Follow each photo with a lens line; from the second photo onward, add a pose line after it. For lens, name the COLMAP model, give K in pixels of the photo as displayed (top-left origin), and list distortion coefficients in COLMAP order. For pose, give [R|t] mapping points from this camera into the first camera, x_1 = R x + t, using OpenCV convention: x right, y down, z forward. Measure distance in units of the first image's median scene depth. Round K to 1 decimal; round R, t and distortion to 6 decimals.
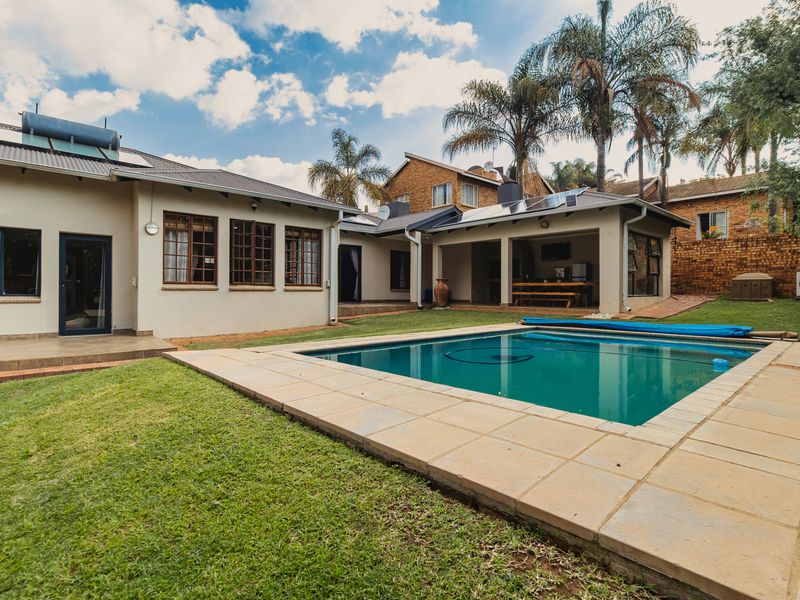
lens RADIAL K [[413.9, 0, 396.9], [0, 413.9, 303.2], [0, 0, 1]] dist [0.001808, -0.002246]
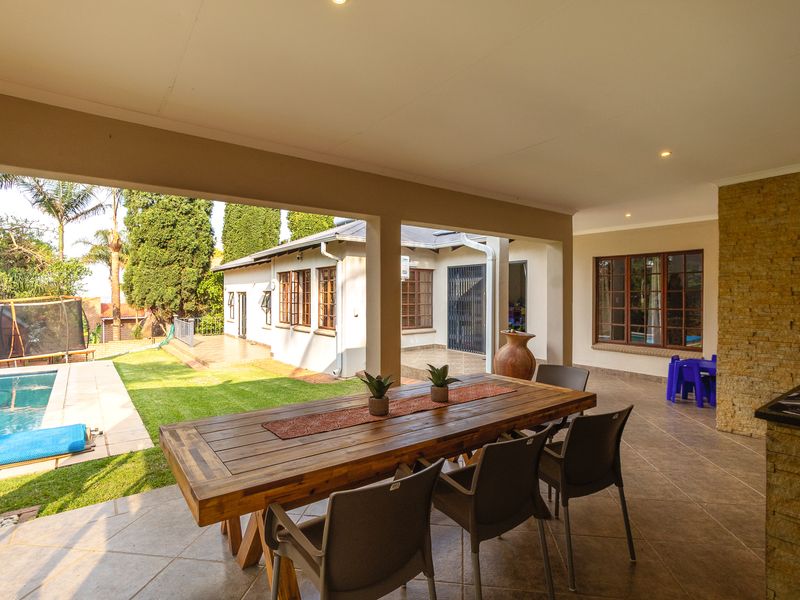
lens RADIAL K [[413.9, 0, 398.3], [0, 413.9, 292.7], [0, 0, 1]] dist [0.001808, -0.002246]
pose [[-0.083679, -0.013819, -0.996397, 0.712932], [-0.028335, 0.999533, -0.011482, -0.122521], [0.996090, 0.027272, -0.084031, 1.282930]]
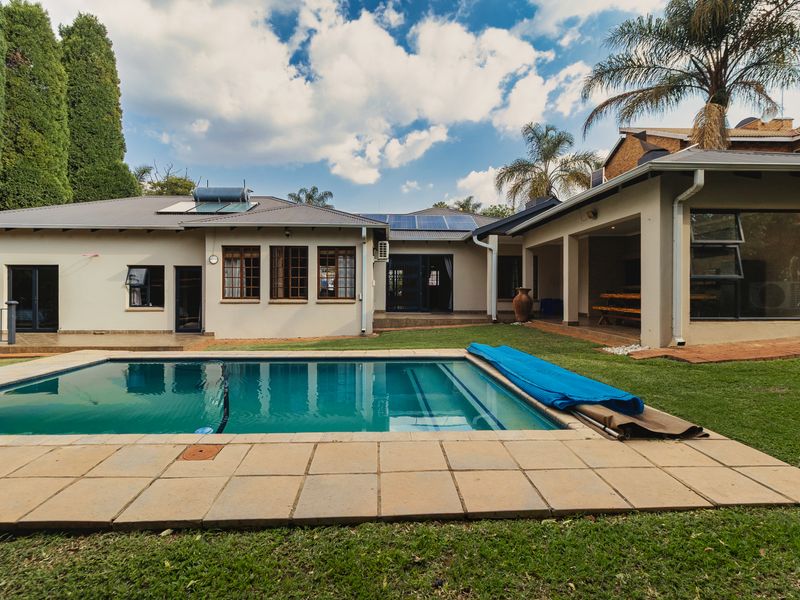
lens RADIAL K [[413.9, 0, 394.9], [0, 413.9, 297.3], [0, 0, 1]] dist [0.001808, -0.002246]
pose [[0.762961, 0.005248, -0.646423, 0.631337], [-0.015641, 0.999824, -0.010345, -0.038420], [0.646255, 0.018004, 0.762909, 0.267380]]
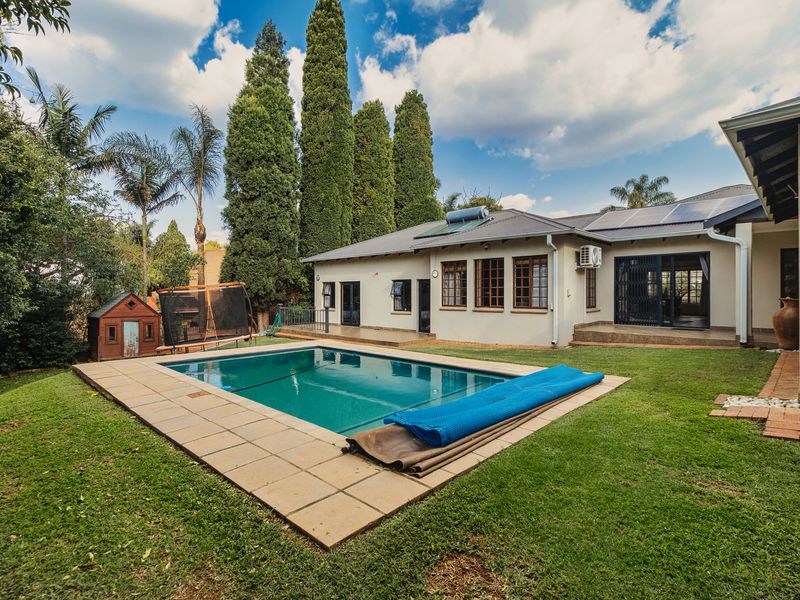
lens RADIAL K [[413.9, 0, 395.6], [0, 413.9, 296.2], [0, 0, 1]] dist [0.001808, -0.002246]
pose [[0.053916, 0.001211, -0.998545, 0.891303], [-0.023610, 0.999721, -0.000062, -0.068147], [0.998266, 0.023579, 0.053929, 0.604339]]
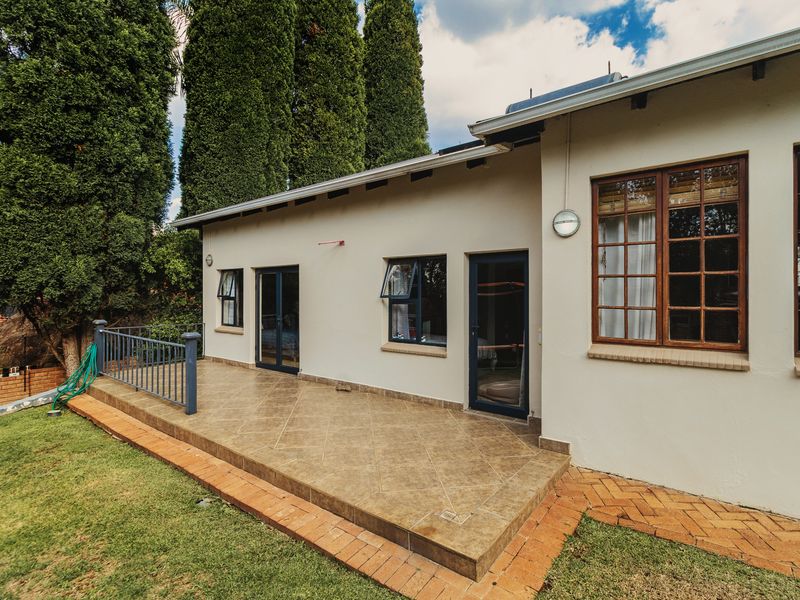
lens RADIAL K [[413.9, 0, 400.1], [0, 413.9, 288.9], [0, 0, 1]] dist [0.001808, -0.002246]
pose [[0.172461, -0.016299, -0.984881, -0.136005], [-0.022981, 0.999524, -0.020565, -0.075527], [0.984748, 0.026181, 0.172005, 0.597466]]
